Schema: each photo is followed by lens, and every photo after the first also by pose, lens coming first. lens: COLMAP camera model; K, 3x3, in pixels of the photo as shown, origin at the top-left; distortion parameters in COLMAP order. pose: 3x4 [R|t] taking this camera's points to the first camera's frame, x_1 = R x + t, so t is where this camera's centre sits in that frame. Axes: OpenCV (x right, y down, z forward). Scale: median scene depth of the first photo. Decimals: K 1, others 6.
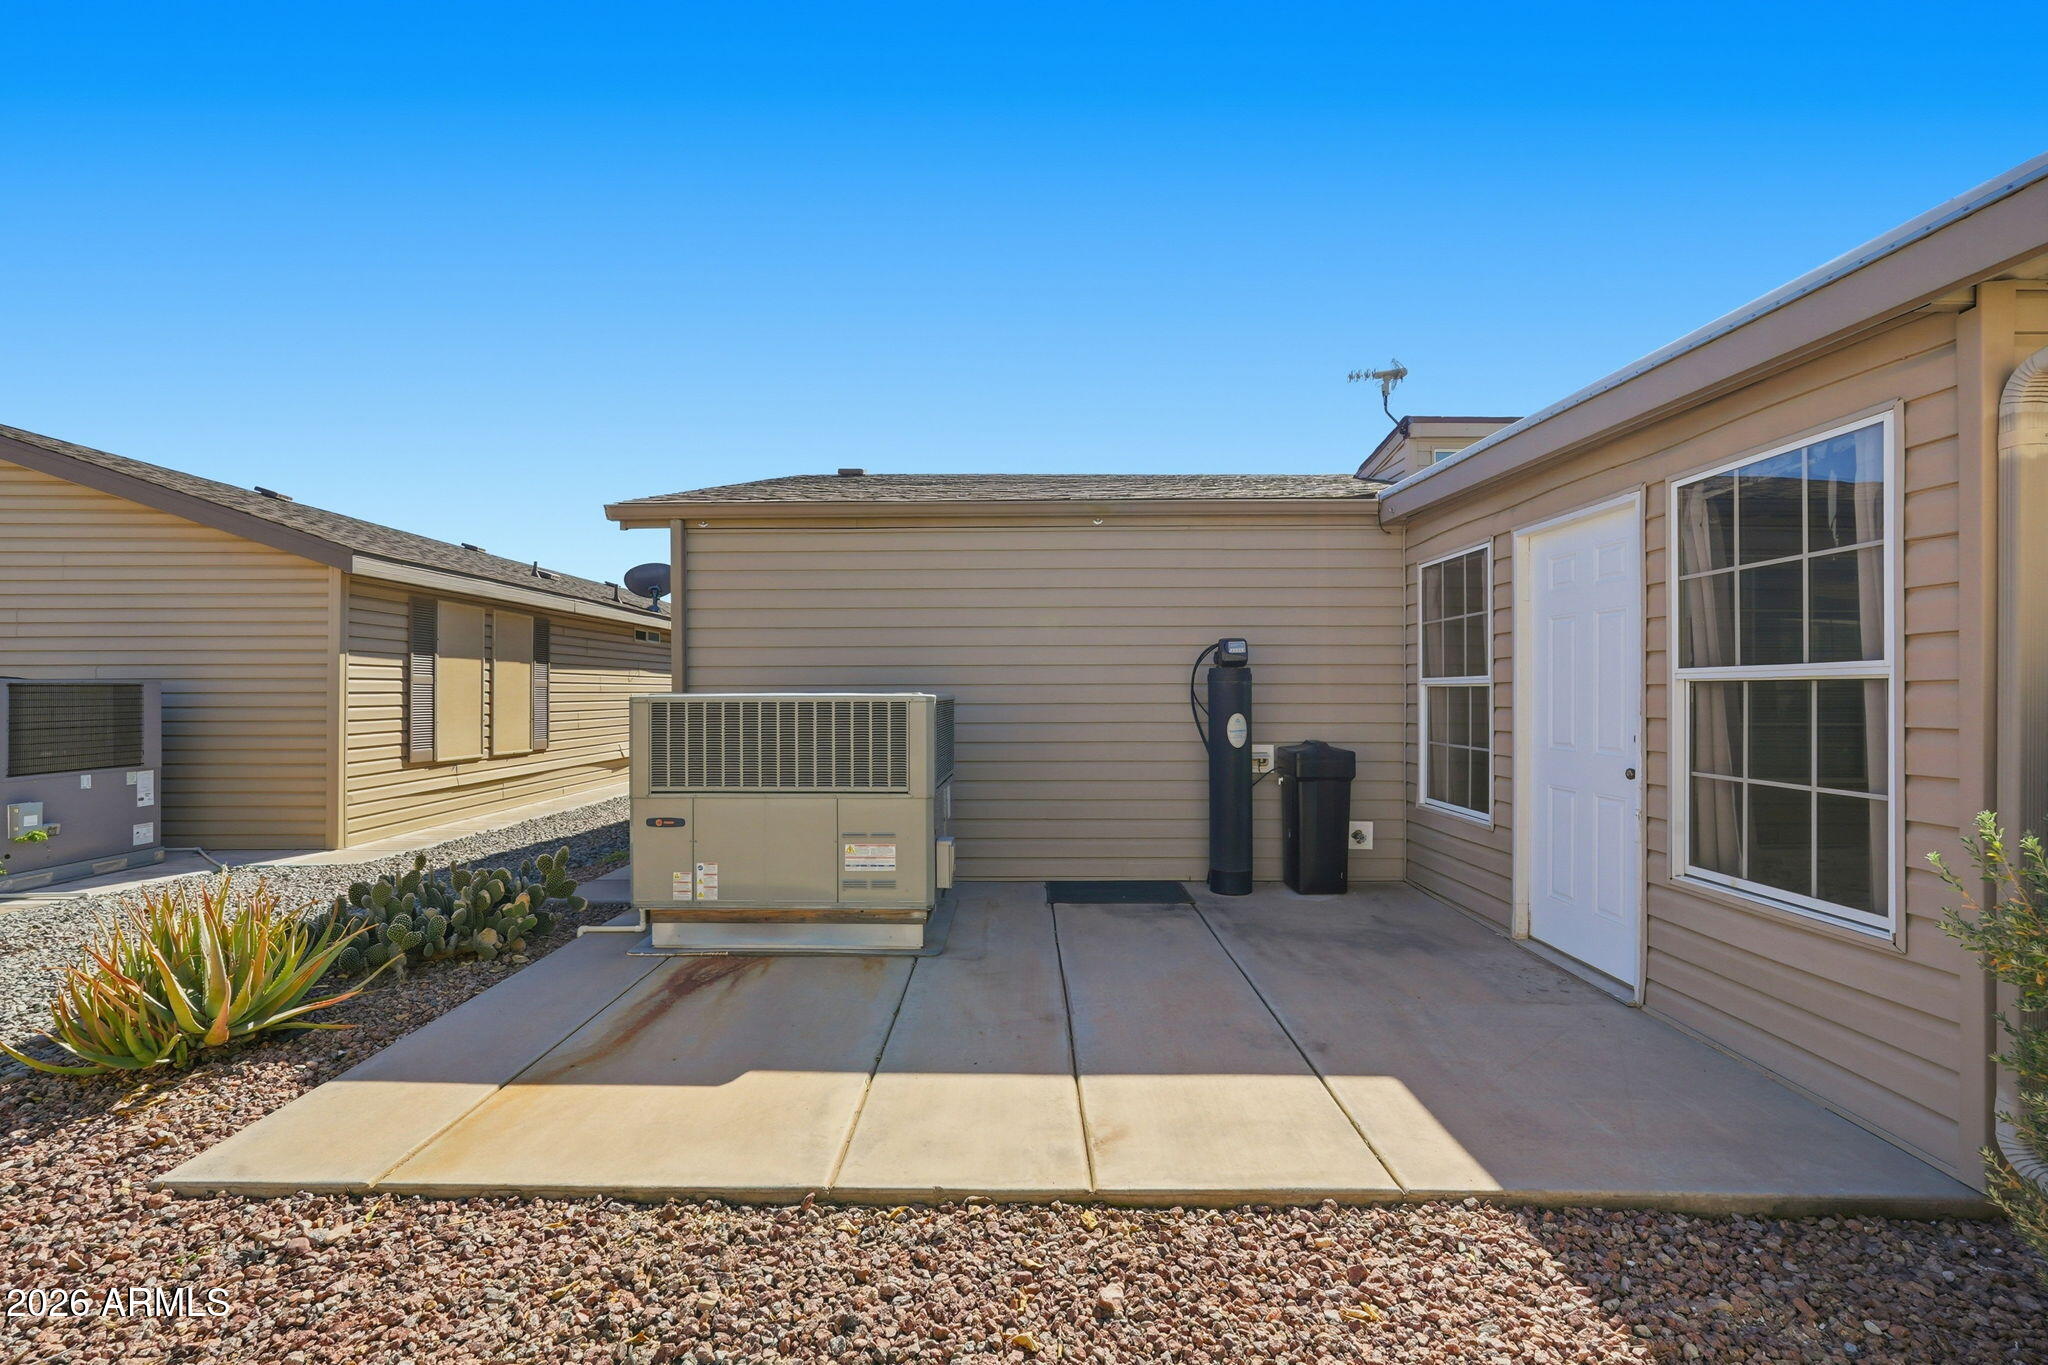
lens RADIAL K [[906.1, 0, 1022.3], [0, 906.1, 690.4], [0, 0, 1]] dist [-0.003114, 0.000607]
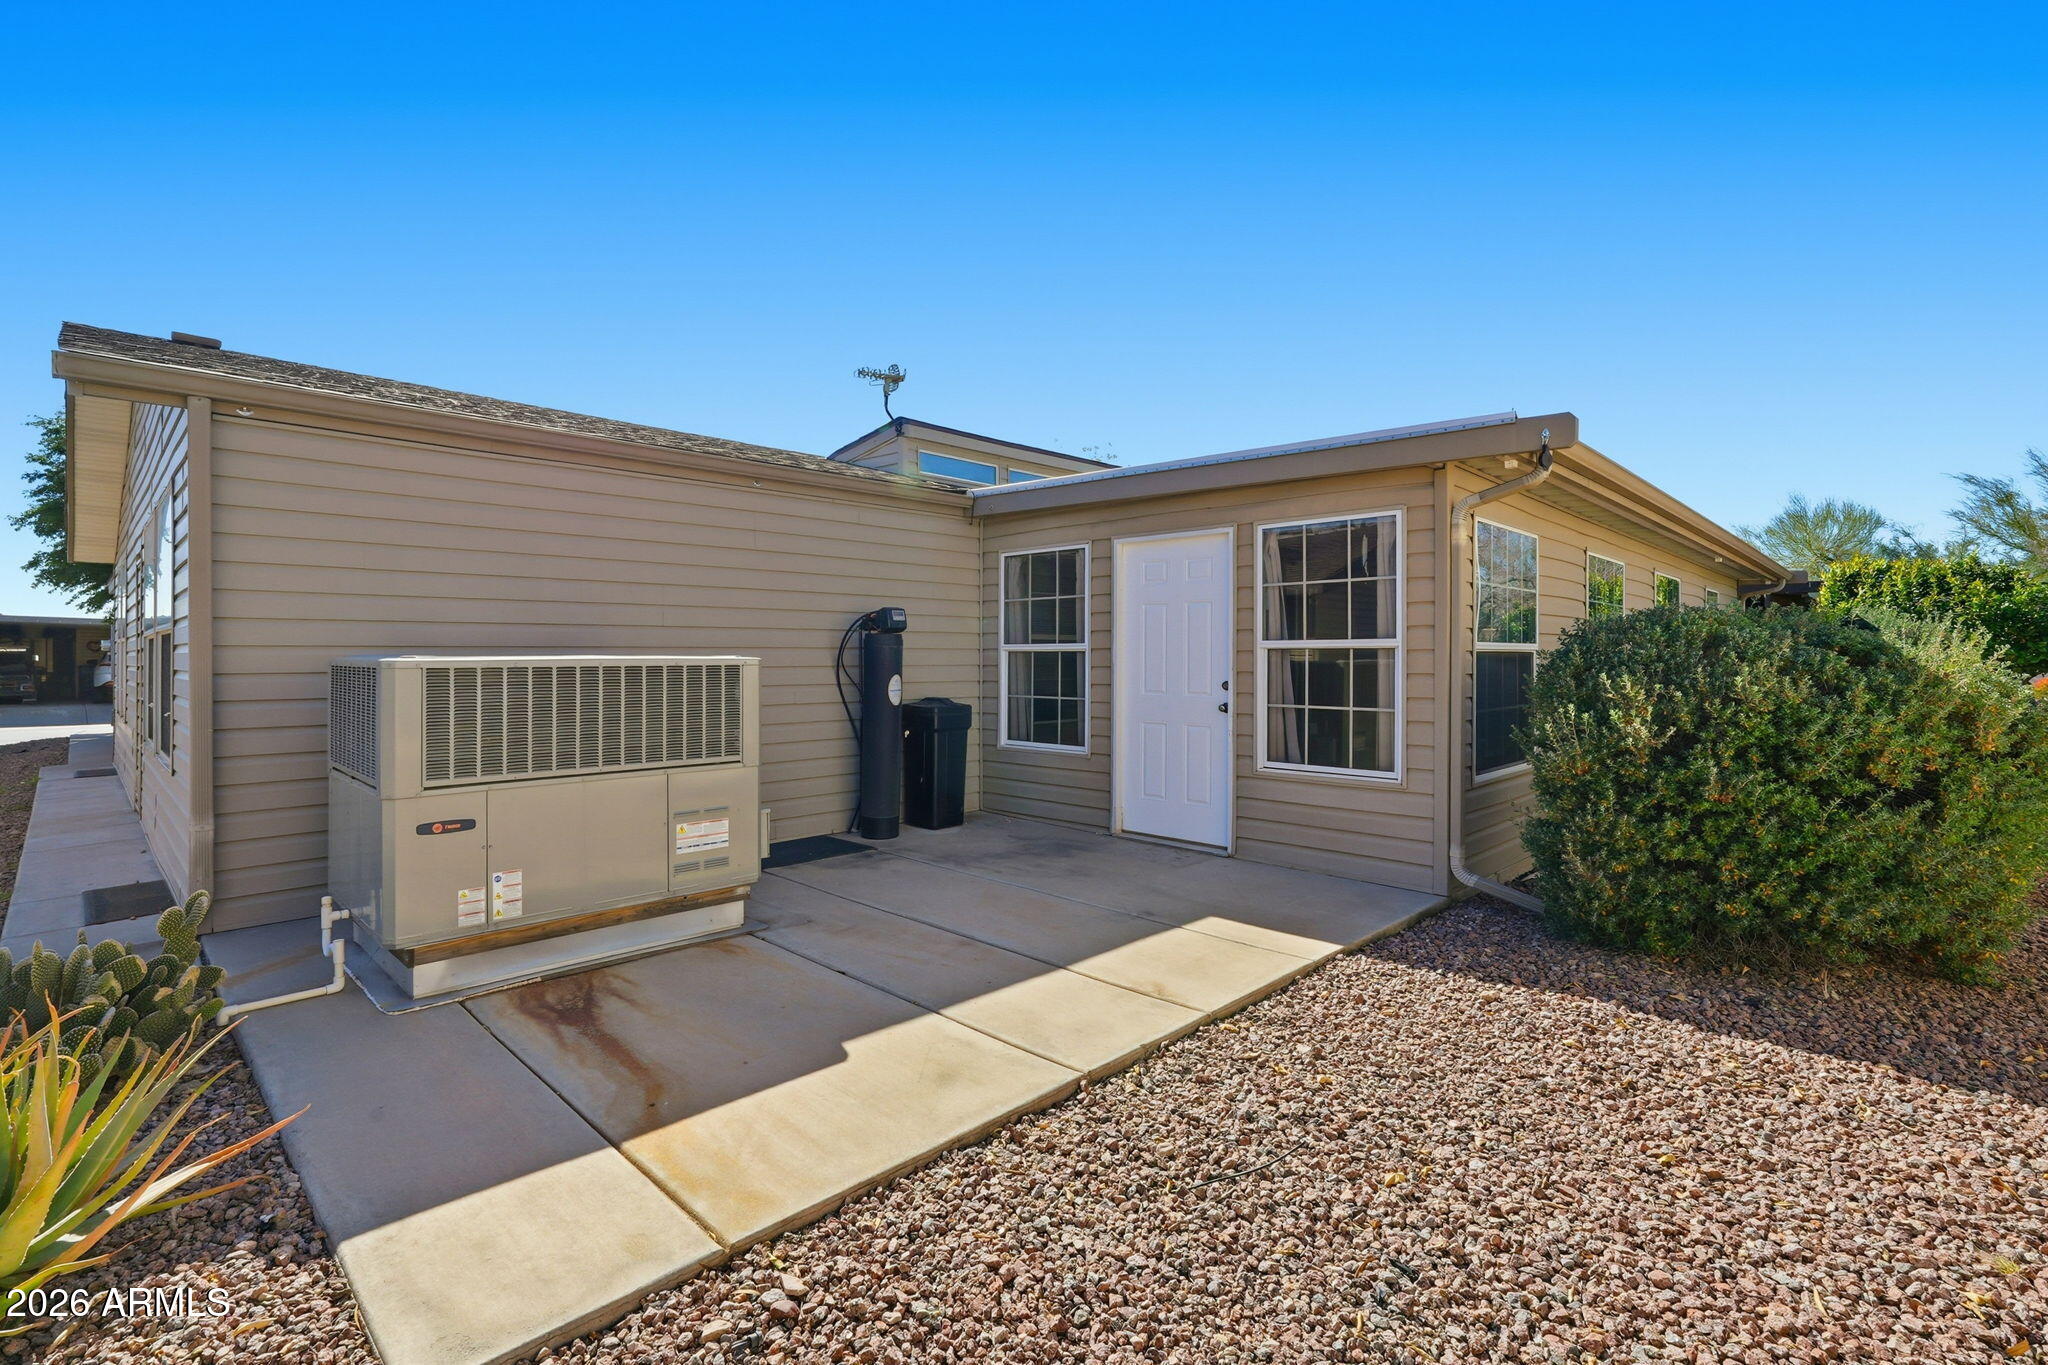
lens RADIAL K [[930.9, 0, 1025.2], [0, 930.9, 659.1], [0, 0, 1]] dist [-0.003792, 0.000103]
pose [[0.693437, -0.001437, 0.720516, -0.639164], [-0.001981, 0.999990, 0.003901, 0.002375], [-0.720515, -0.004132, 0.693427, 0.121560]]
